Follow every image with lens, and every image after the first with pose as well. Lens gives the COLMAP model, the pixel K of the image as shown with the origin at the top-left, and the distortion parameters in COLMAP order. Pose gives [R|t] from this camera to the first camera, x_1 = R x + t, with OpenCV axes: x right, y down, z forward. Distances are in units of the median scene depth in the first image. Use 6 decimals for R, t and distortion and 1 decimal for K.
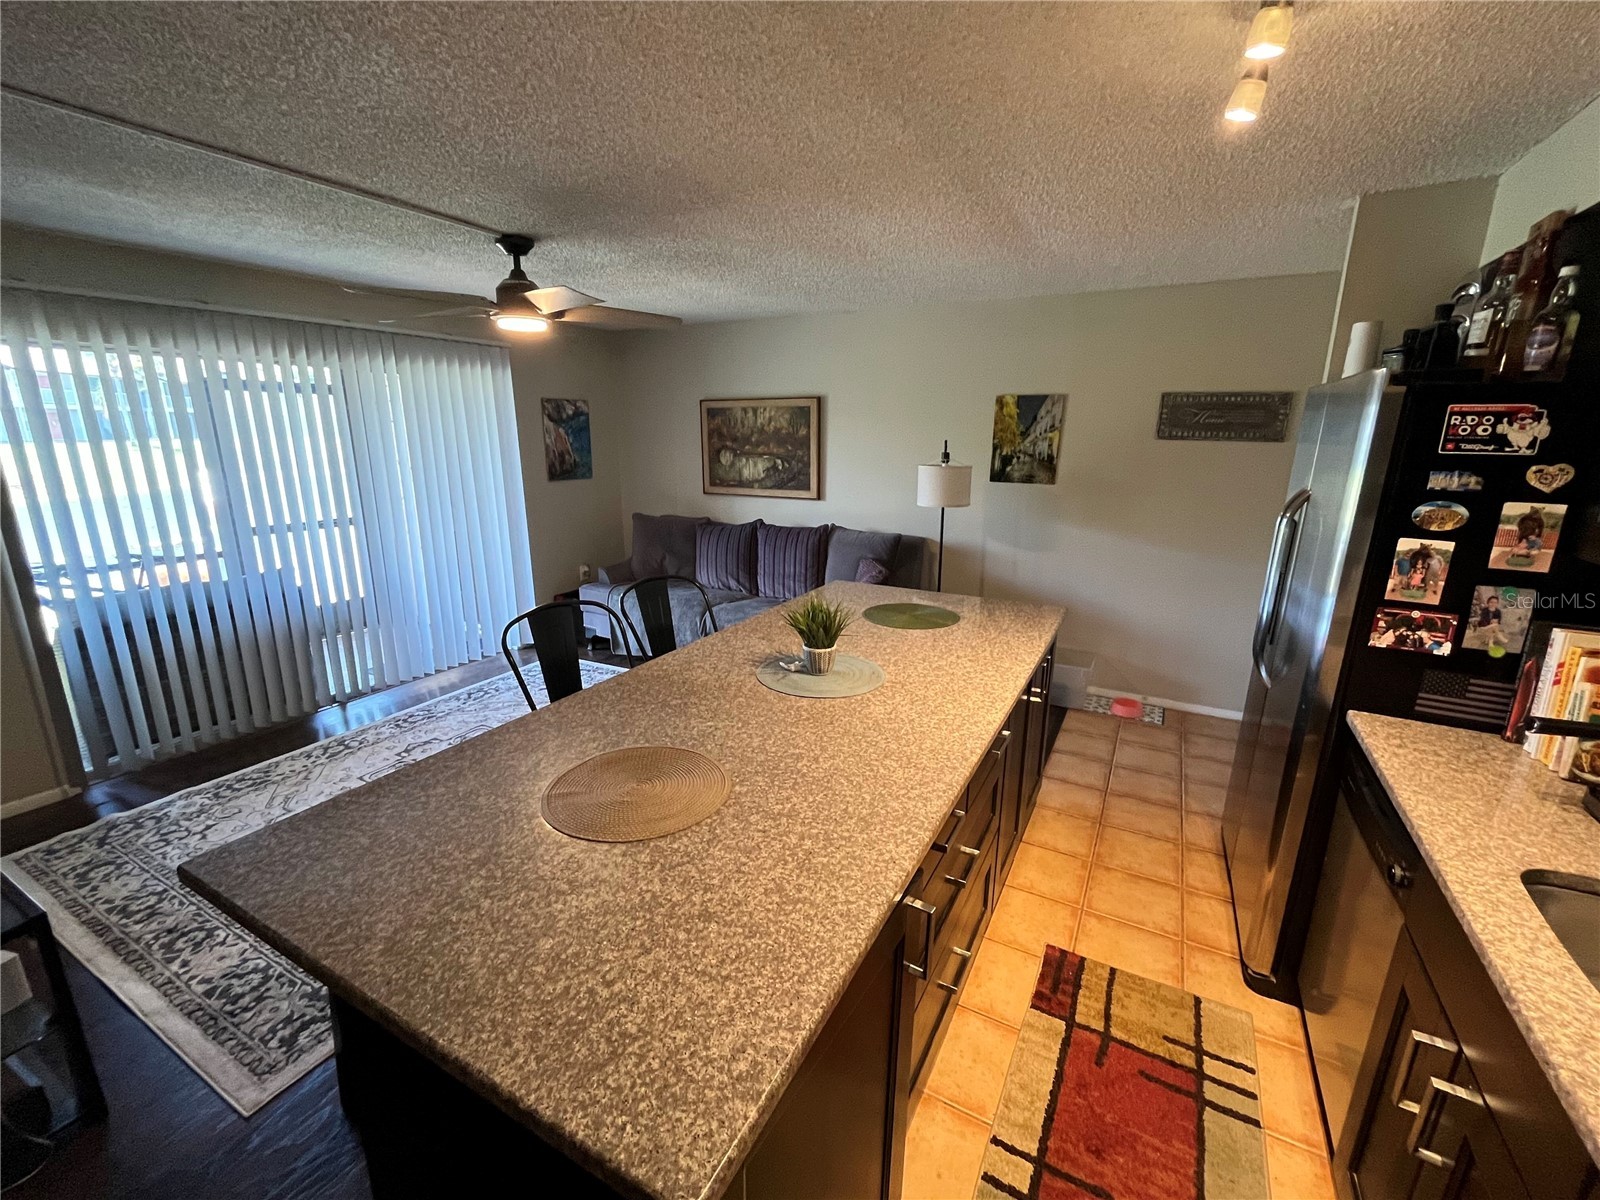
lens RADIAL K [[660.7, 0, 793.4], [0, 660.7, 601.0], [0, 0, 1]] dist [0.003570, 0.000341]
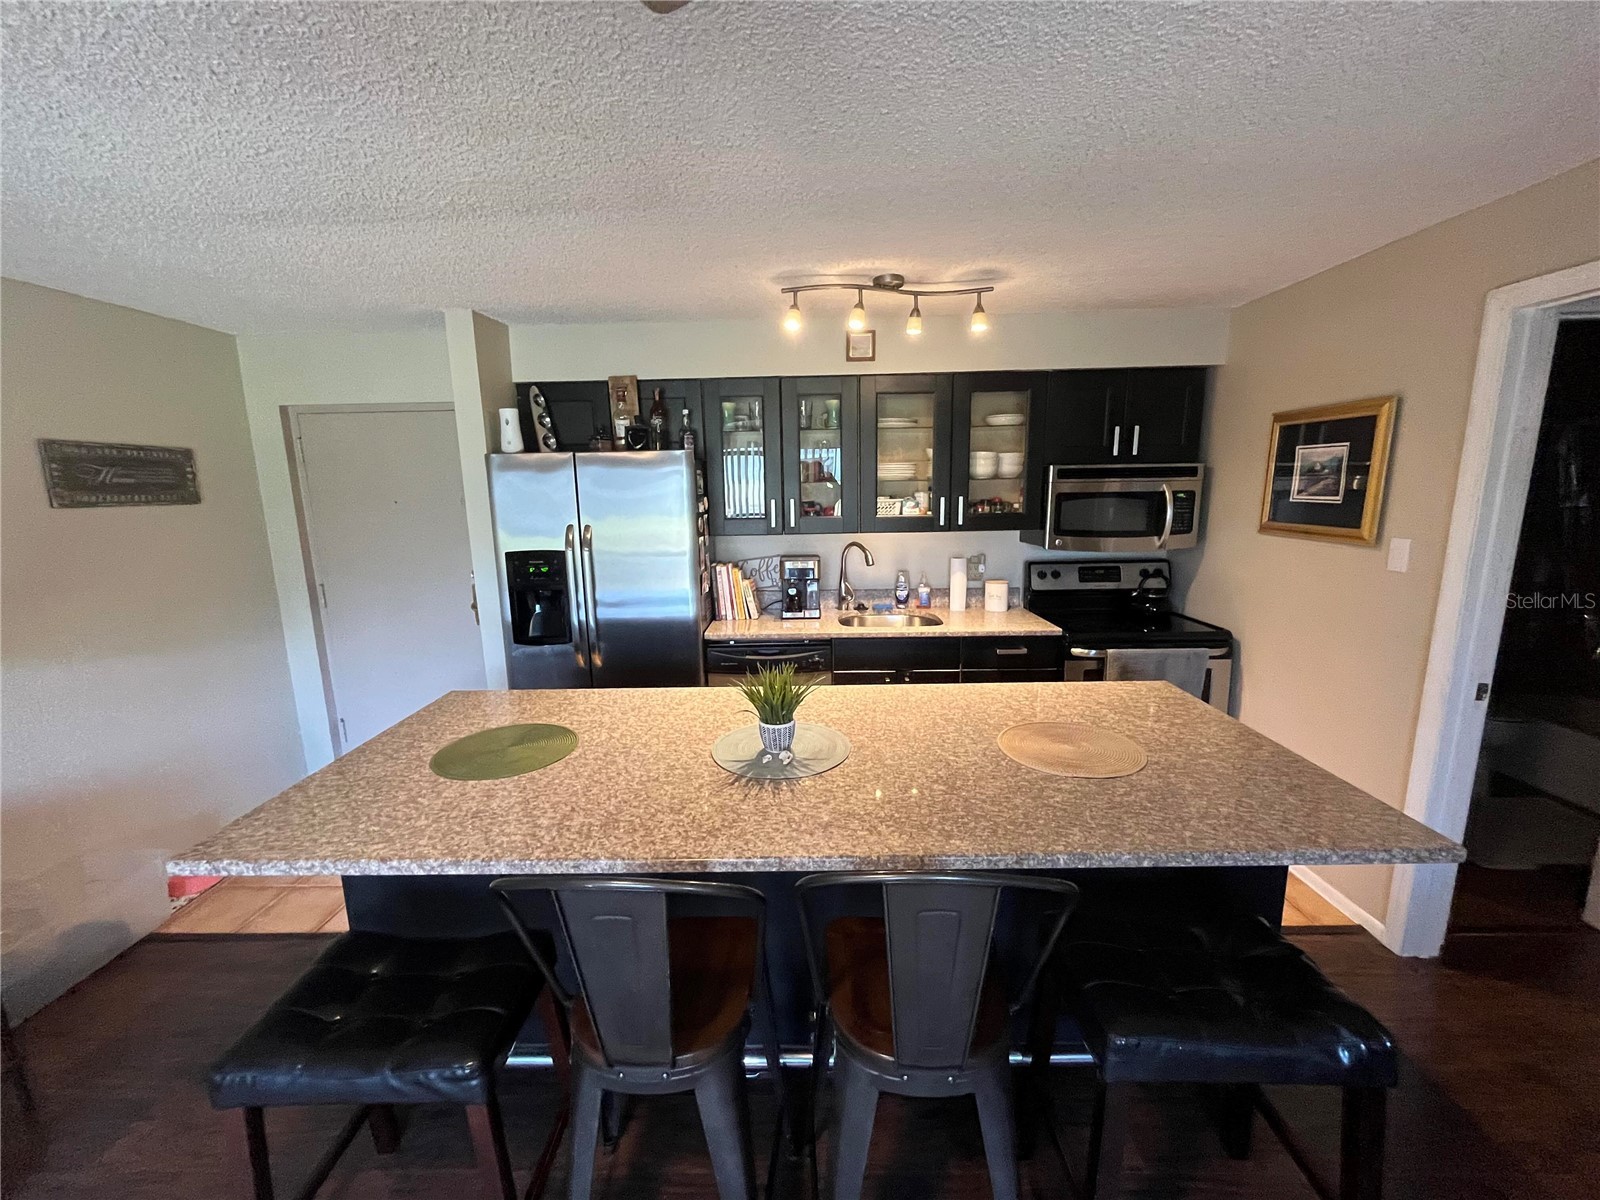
lens RADIAL K [[660.7, 0, 787.1], [0, 660.7, 604.5], [0, 0, 1]] dist [0.003570, 0.000341]
pose [[-0.463989, -0.162974, 0.870720, -0.407731], [0.236589, 0.924427, 0.299101, -0.193861], [-0.853662, 0.344782, -0.390366, 0.716656]]
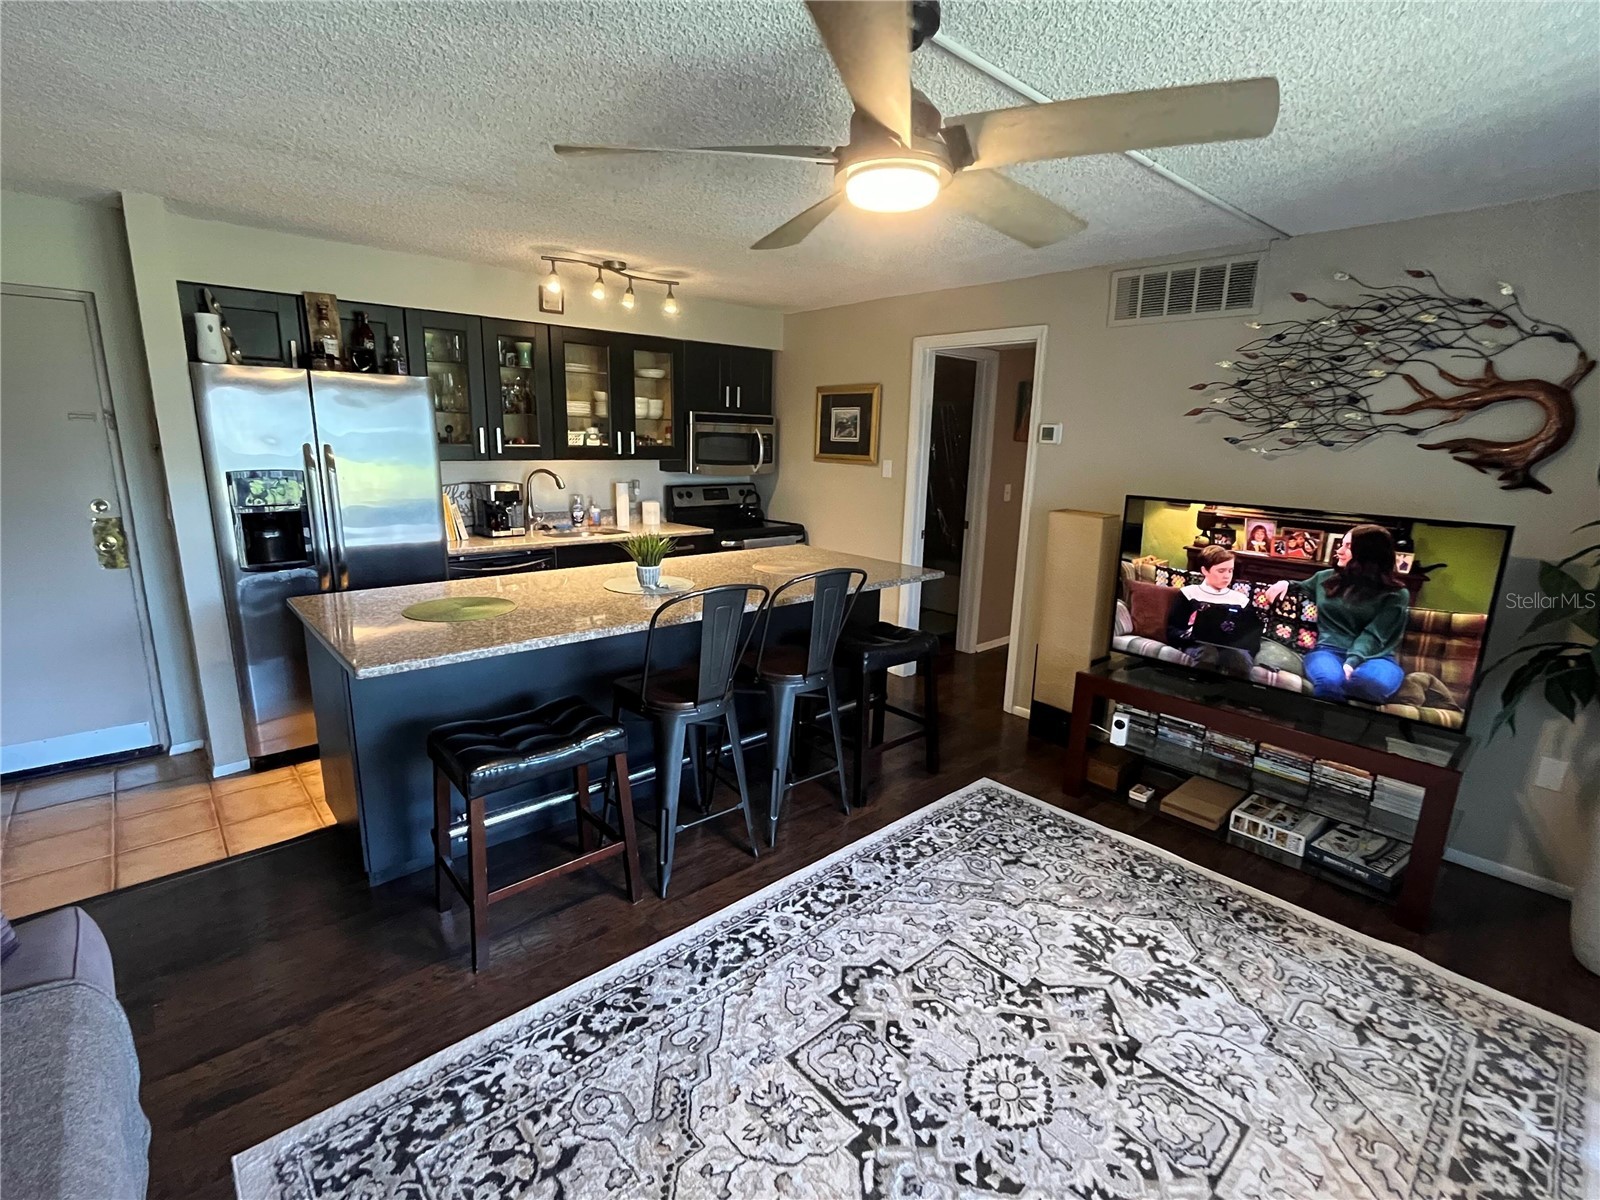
lens RADIAL K [[743.9, 0, 805.2], [0, 743.9, 599.5], [0, 0, 1]] dist [-0.002961, -0.000147]
pose [[-0.943706, -0.101853, 0.314713, -0.430060], [0.051009, 0.895224, 0.442687, -0.303284], [-0.326828, 0.433819, -0.839633, 1.239572]]
